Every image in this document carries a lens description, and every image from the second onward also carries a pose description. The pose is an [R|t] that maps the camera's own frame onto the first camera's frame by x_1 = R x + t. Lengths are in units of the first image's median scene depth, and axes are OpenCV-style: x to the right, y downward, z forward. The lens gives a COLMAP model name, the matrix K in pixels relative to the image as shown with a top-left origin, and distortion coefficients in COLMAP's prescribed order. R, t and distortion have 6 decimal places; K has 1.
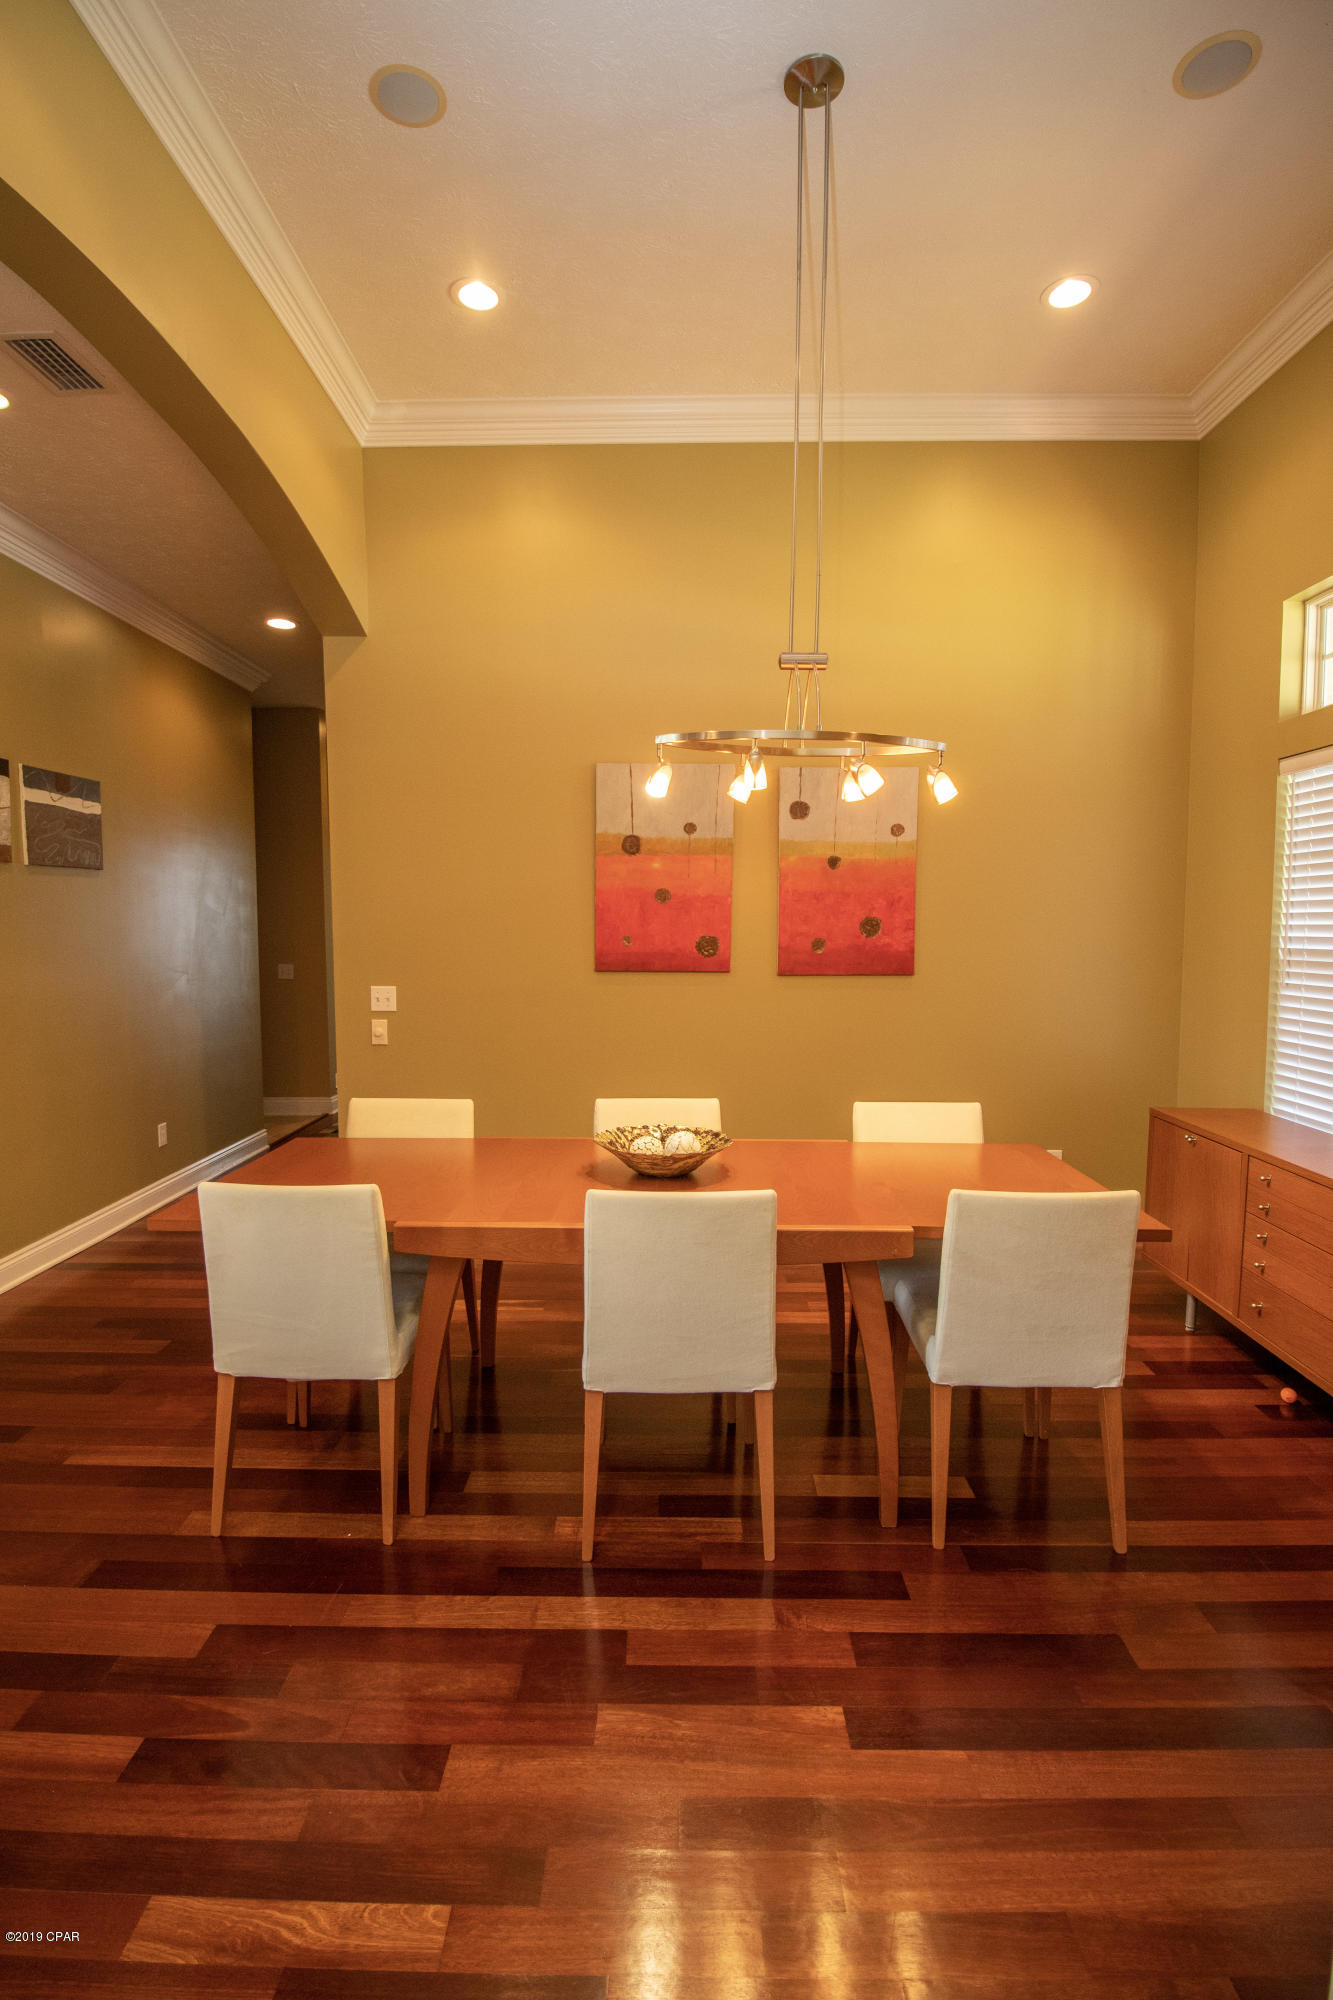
lens RADIAL K [[924.3, 0, 665.8], [0, 924.3, 992.0], [0, 0, 1]] dist [0.000614, -0.013491]
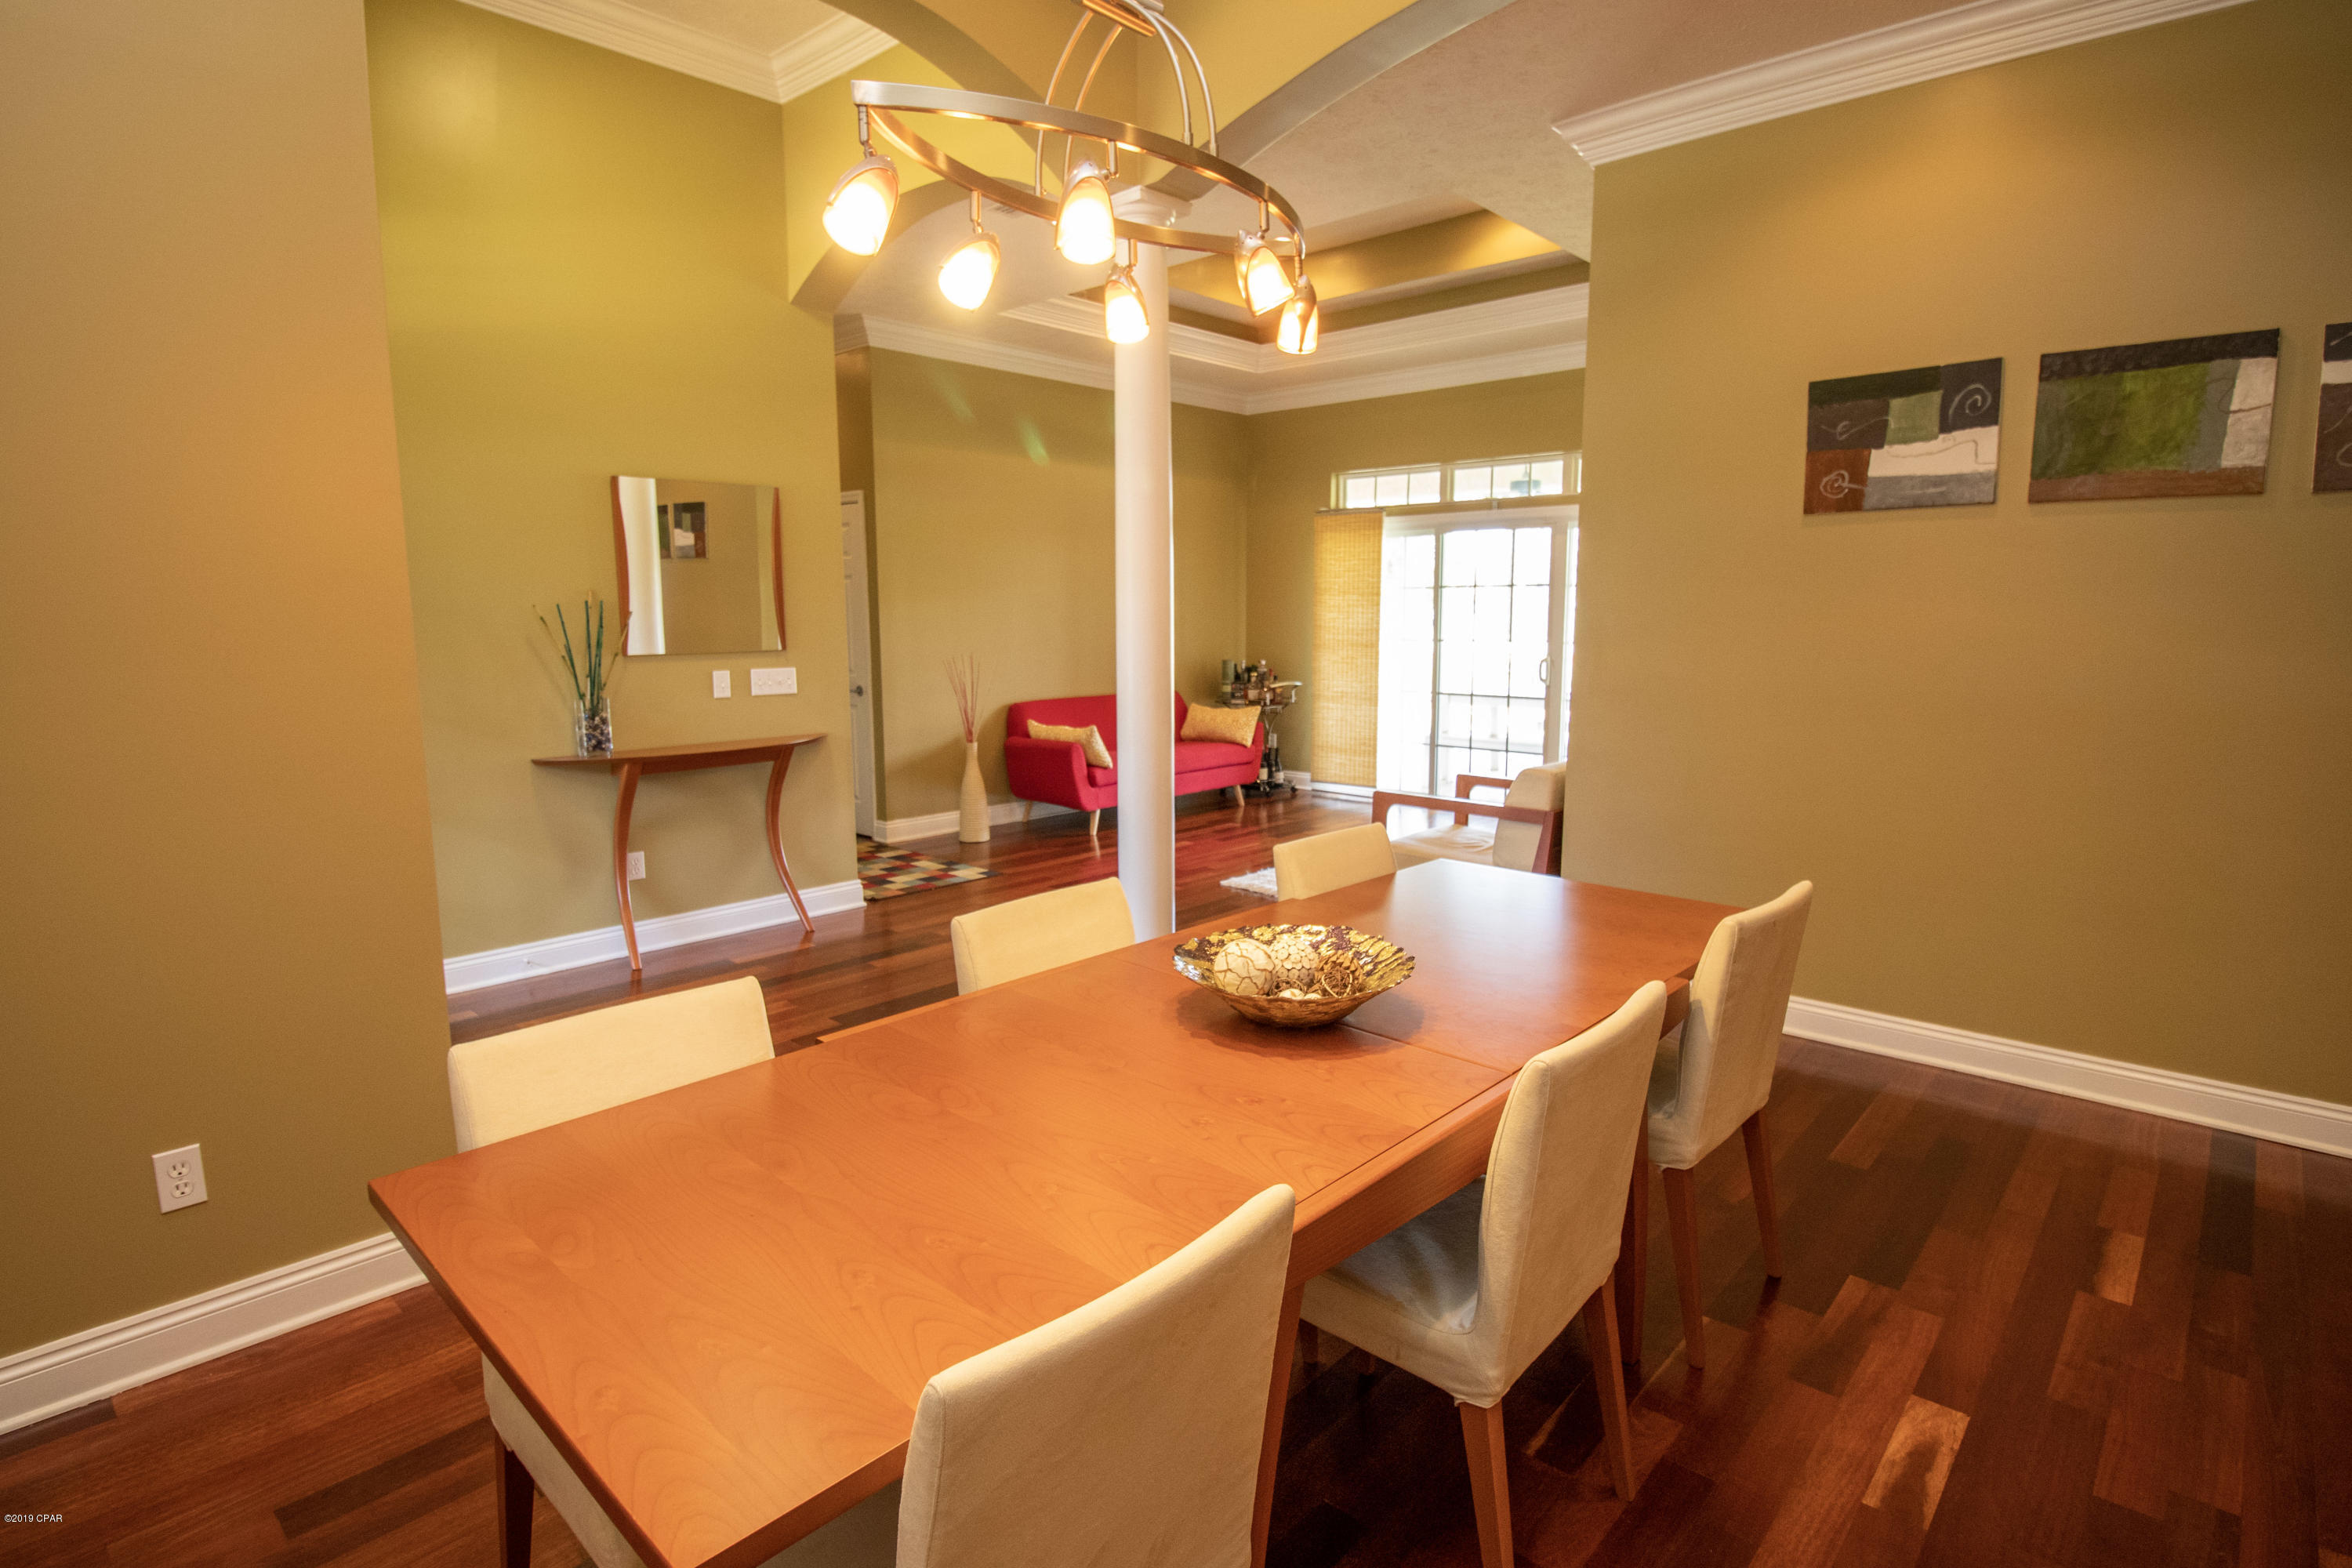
lens RADIAL K [[1179.9, 0, 1187.6], [0, 1179.9, 771.0], [0, 0, 1]] dist [0.000263, -0.014374]
pose [[-0.666571, 0.104332, -0.738104, 0.360671], [-0.052873, 0.981046, 0.186422, -0.057052], [0.743564, 0.163289, -0.648420, 0.900291]]
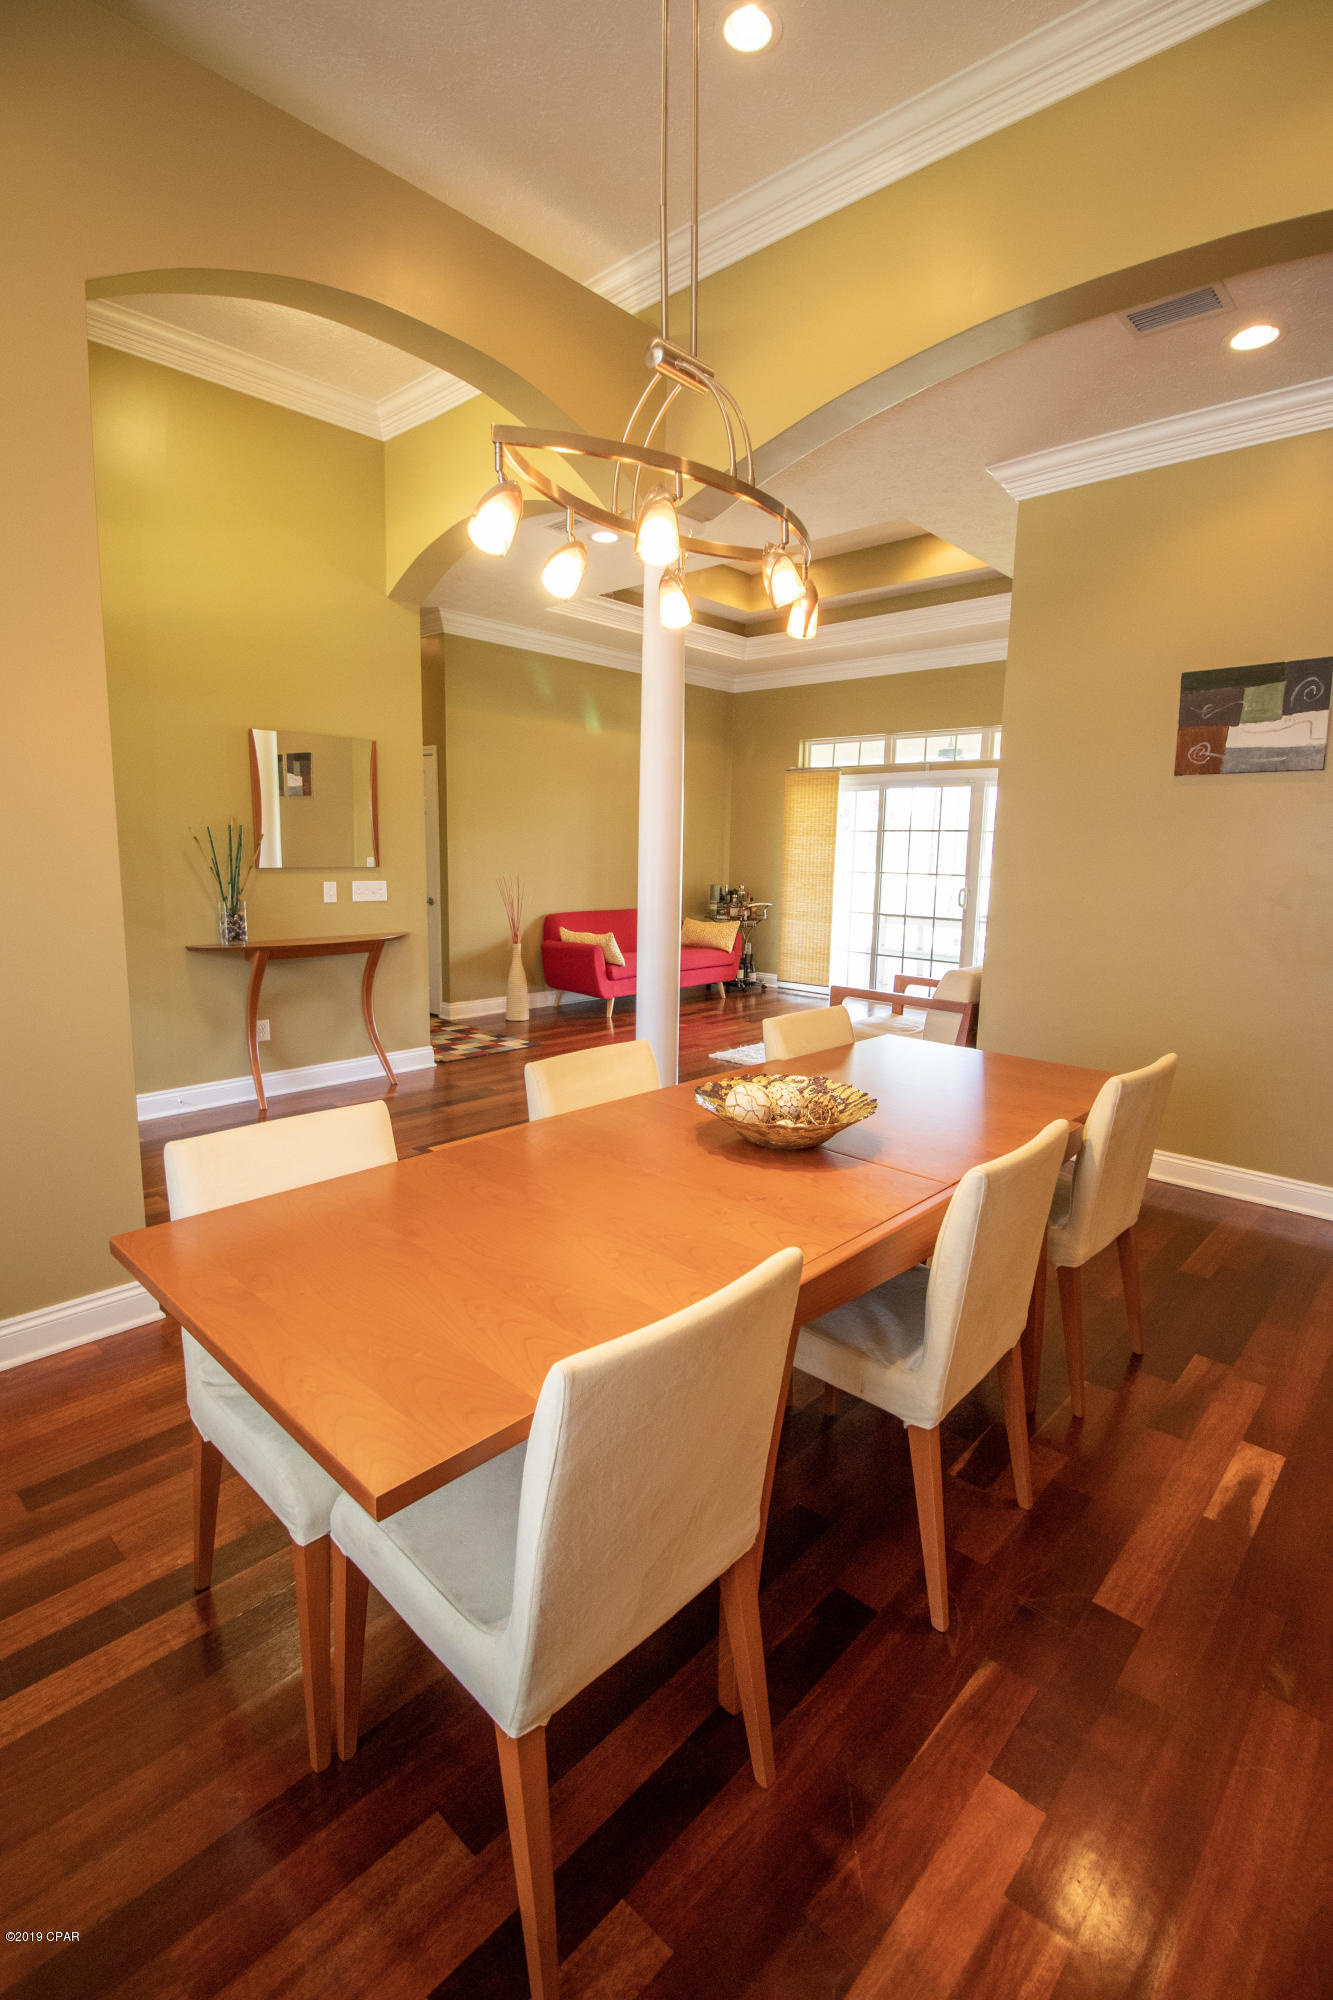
lens RADIAL K [[924.3, 0, 665.8], [0, 924.3, 992.0], [0, 0, 1]] dist [0.000614, -0.013491]
pose [[-0.675299, 0.103249, -0.730282, 0.386632], [-0.072705, 0.976011, 0.205222, -0.049091], [0.733952, 0.191681, -0.651592, 0.900181]]
